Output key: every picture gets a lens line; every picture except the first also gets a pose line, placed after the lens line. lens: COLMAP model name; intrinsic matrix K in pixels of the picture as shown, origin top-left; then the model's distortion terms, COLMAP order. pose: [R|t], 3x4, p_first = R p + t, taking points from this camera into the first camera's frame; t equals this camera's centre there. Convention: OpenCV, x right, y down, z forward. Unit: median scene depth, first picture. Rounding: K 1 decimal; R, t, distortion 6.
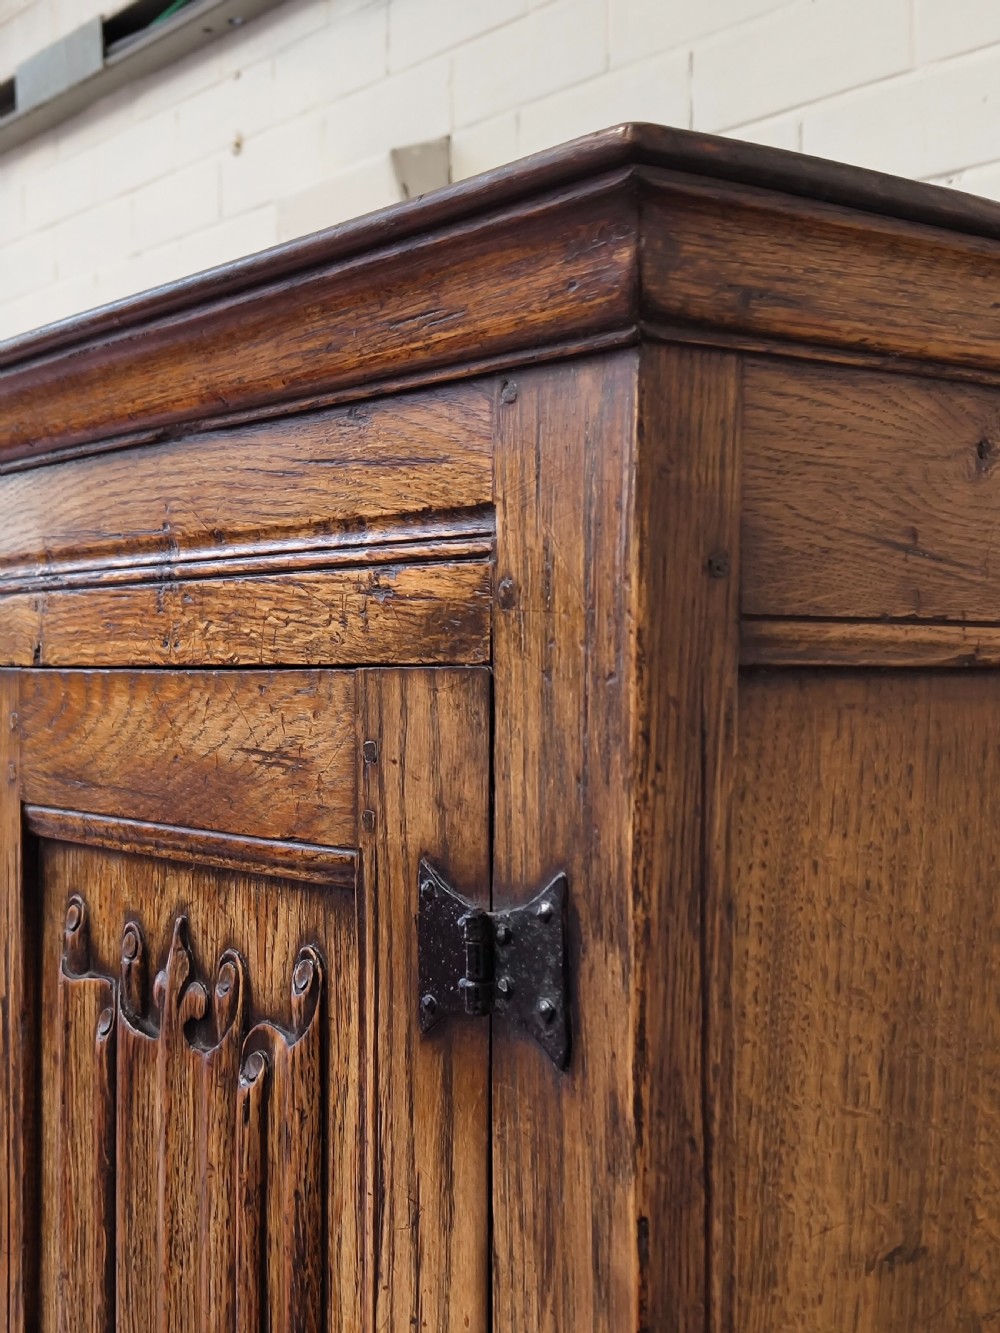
lens RADIAL K [[1858.7, 0, 499.6], [0, 1858.7, 690.4], [0, 0, 1]] dist [0.150664, -0.664742]
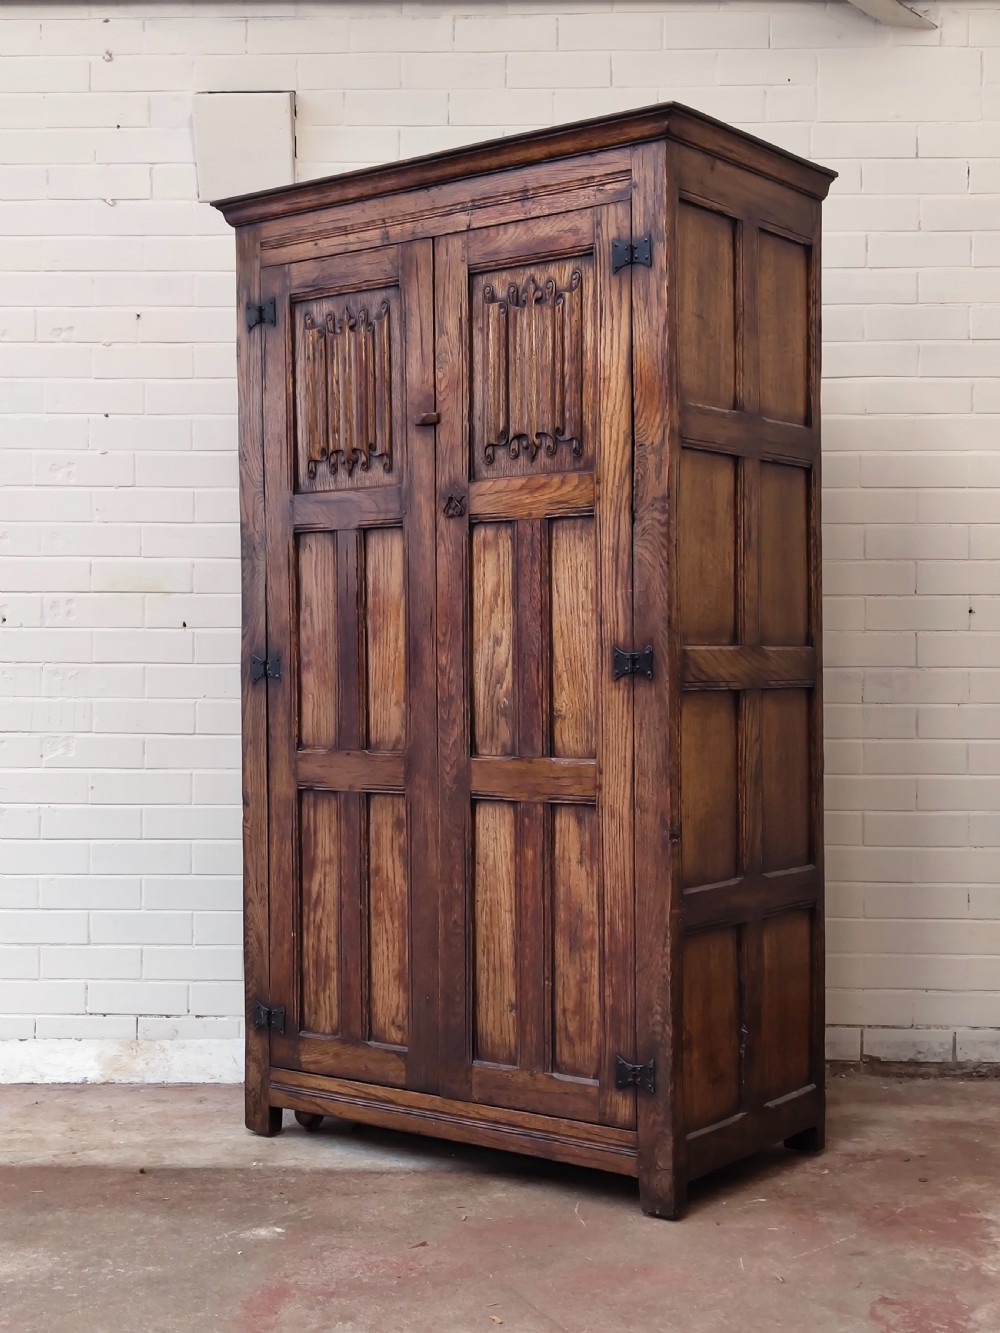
lens RADIAL K [[1840.4, 0, 508.4], [0, 1840.4, 695.5], [0, 0, 1]] dist [0.161781, -0.675540]
pose [[0.960699, -0.012611, 0.277306, -1.711814], [0.010533, 0.999904, 0.008982, 1.265685], [-0.277393, -0.005708, 0.960740, -3.767433]]
